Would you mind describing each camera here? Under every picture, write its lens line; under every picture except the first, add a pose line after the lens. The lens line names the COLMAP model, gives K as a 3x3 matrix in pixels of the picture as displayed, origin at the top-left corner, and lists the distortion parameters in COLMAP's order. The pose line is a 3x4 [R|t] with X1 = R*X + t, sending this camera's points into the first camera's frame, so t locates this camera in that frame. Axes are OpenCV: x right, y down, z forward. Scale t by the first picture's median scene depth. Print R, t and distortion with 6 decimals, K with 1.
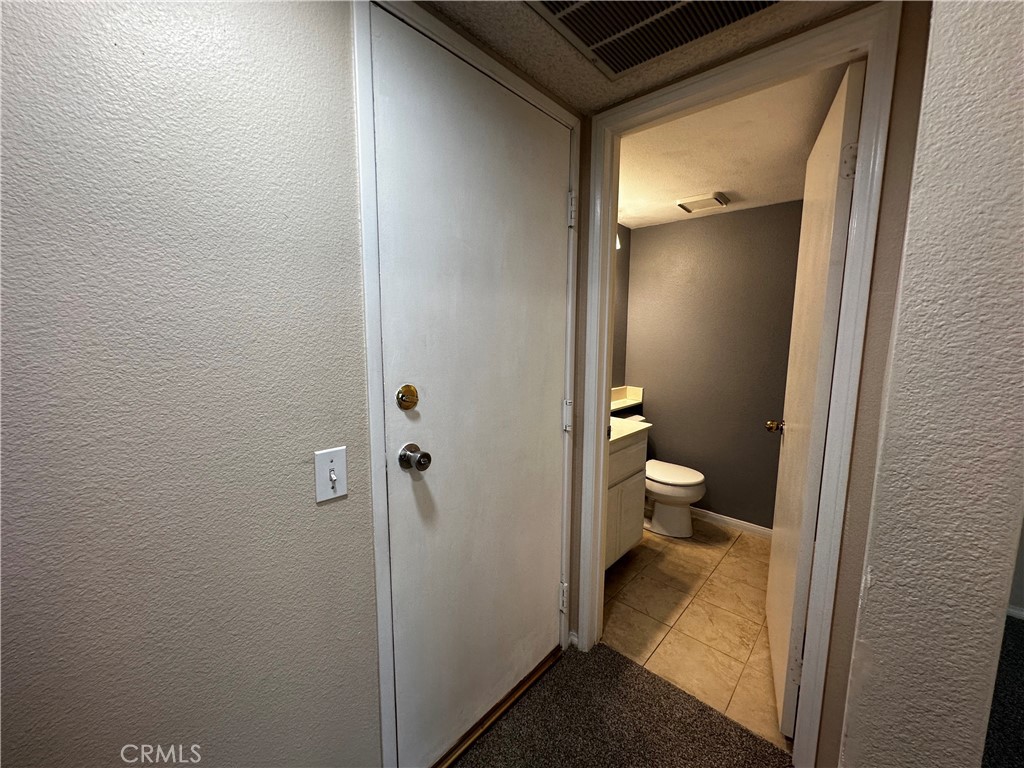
lens RADIAL K [[410.4, 0, 512.0], [0, 410.4, 384.0], [0, 0, 1]] dist [-0.001451, -0.000054]
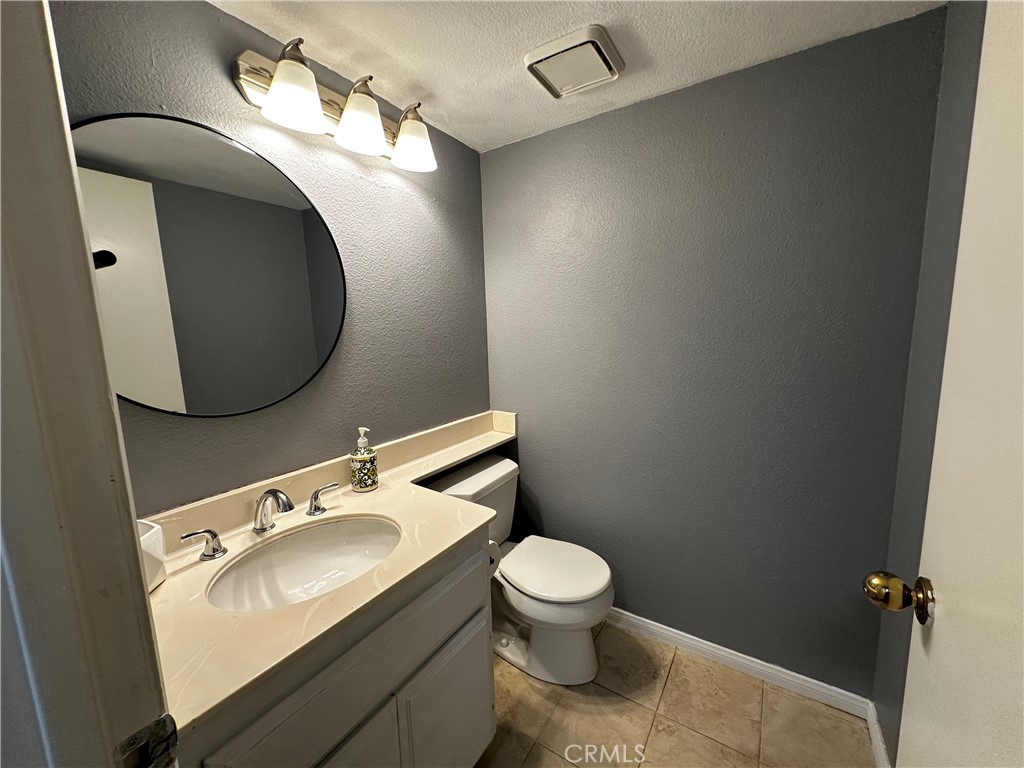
lens RADIAL K [[410.4, 0, 512.0], [0, 410.4, 384.0], [0, 0, 1]] dist [-0.001451, -0.000054]
pose [[0.986396, -0.055994, 0.154559, 0.256081], [0.054873, 0.998427, 0.011514, -0.049330], [-0.154960, -0.002877, 0.987917, 0.450753]]
